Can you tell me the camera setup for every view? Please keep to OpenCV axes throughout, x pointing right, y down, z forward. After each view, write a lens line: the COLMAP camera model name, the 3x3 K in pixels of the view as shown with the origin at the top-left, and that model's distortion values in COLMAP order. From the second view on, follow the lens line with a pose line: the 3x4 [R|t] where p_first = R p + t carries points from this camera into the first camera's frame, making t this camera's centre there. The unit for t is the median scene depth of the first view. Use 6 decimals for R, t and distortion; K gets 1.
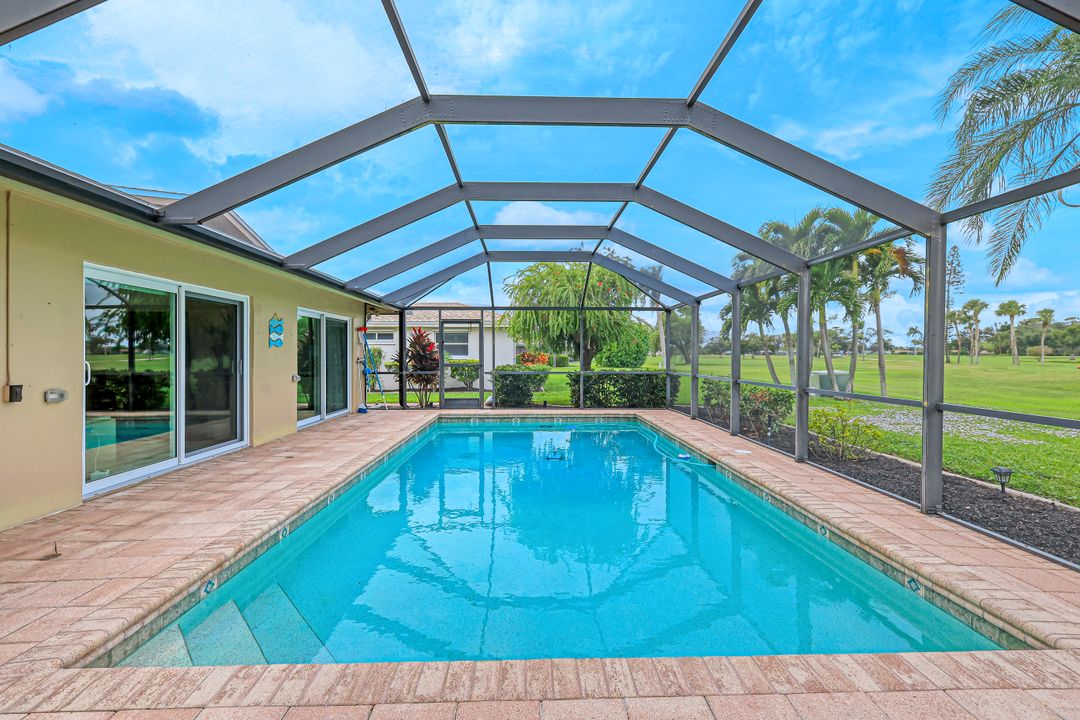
lens RADIAL K [[477.3, 0, 540.0], [0, 477.3, 360.0], [0, 0, 1]] dist [0.000484, 0.000204]
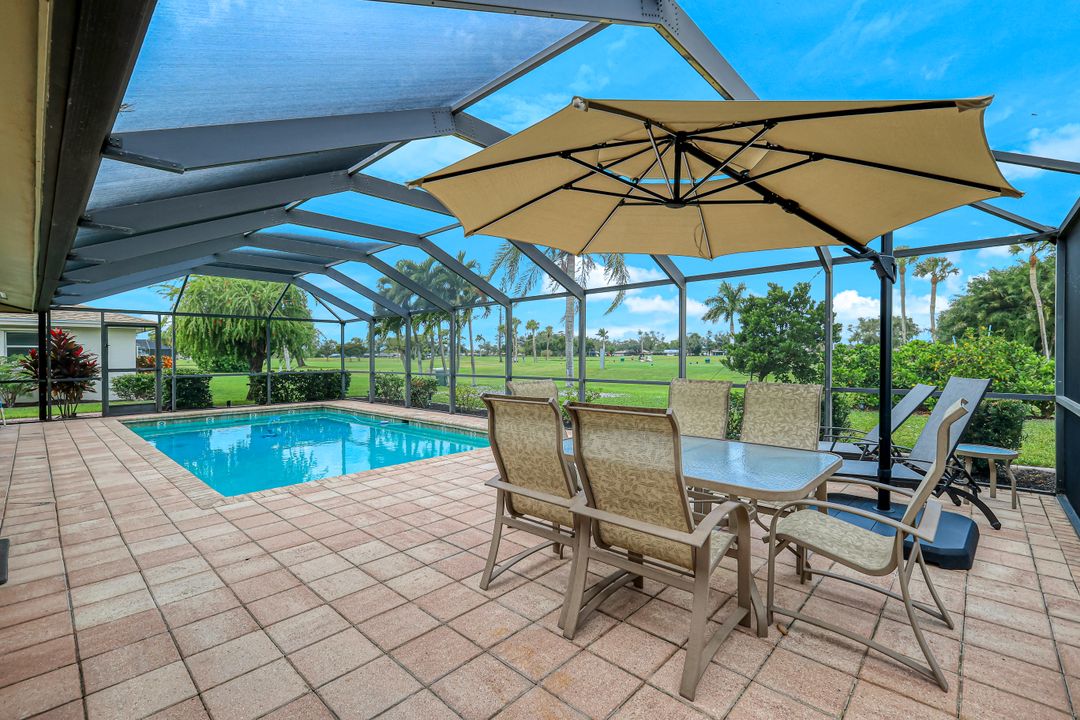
lens RADIAL K [[477.3, 0, 540.0], [0, 477.3, 360.0], [0, 0, 1]] dist [0.000484, 0.000204]
pose [[0.702424, -0.012785, 0.711644, -0.249191], [0.017084, 0.999853, 0.001100, 0.003202], [-0.711554, 0.011385, 0.702539, -0.257864]]
